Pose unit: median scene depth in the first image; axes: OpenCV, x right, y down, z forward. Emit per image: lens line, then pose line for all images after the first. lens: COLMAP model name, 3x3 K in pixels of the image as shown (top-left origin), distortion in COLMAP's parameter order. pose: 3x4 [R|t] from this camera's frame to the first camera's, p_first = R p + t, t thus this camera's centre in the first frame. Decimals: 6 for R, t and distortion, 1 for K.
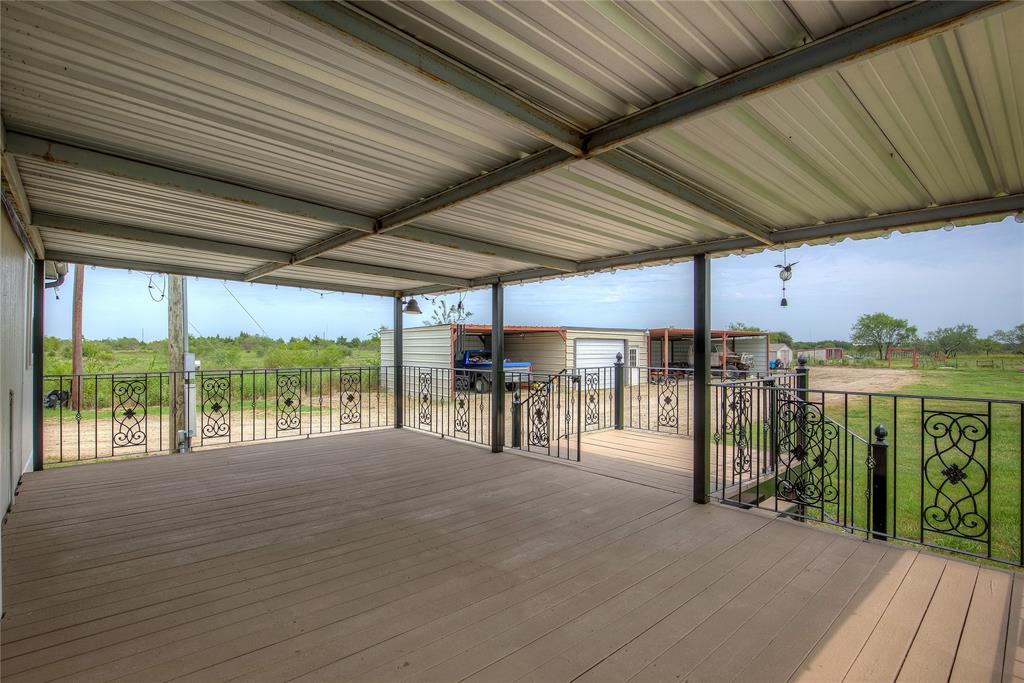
lens RADIAL K [[495.0, 0, 504.4], [0, 495.0, 346.0], [0, 0, 1]] dist [-0.008893, -0.000437]
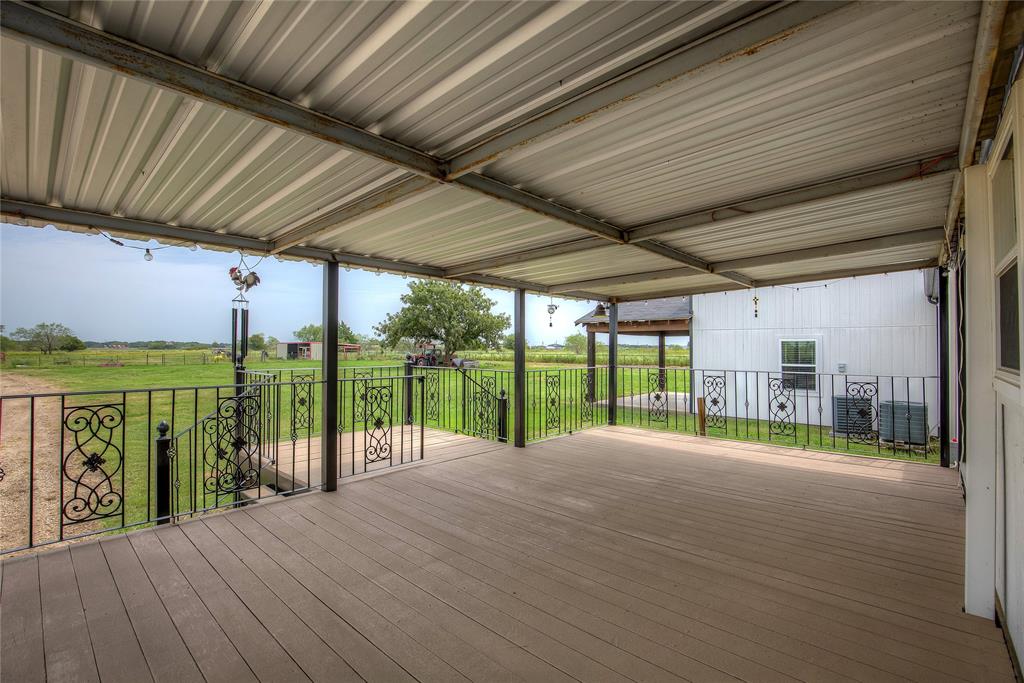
lens RADIAL K [[471.7, 0, 505.4], [0, 471.7, 343.2], [0, 0, 1]] dist [-0.027457, 0.002166]
pose [[-0.090103, 0.005186, 0.995919, -0.355006], [-0.005660, 0.999968, -0.005719, -0.001613], [-0.995916, -0.006152, -0.090071, 0.383784]]
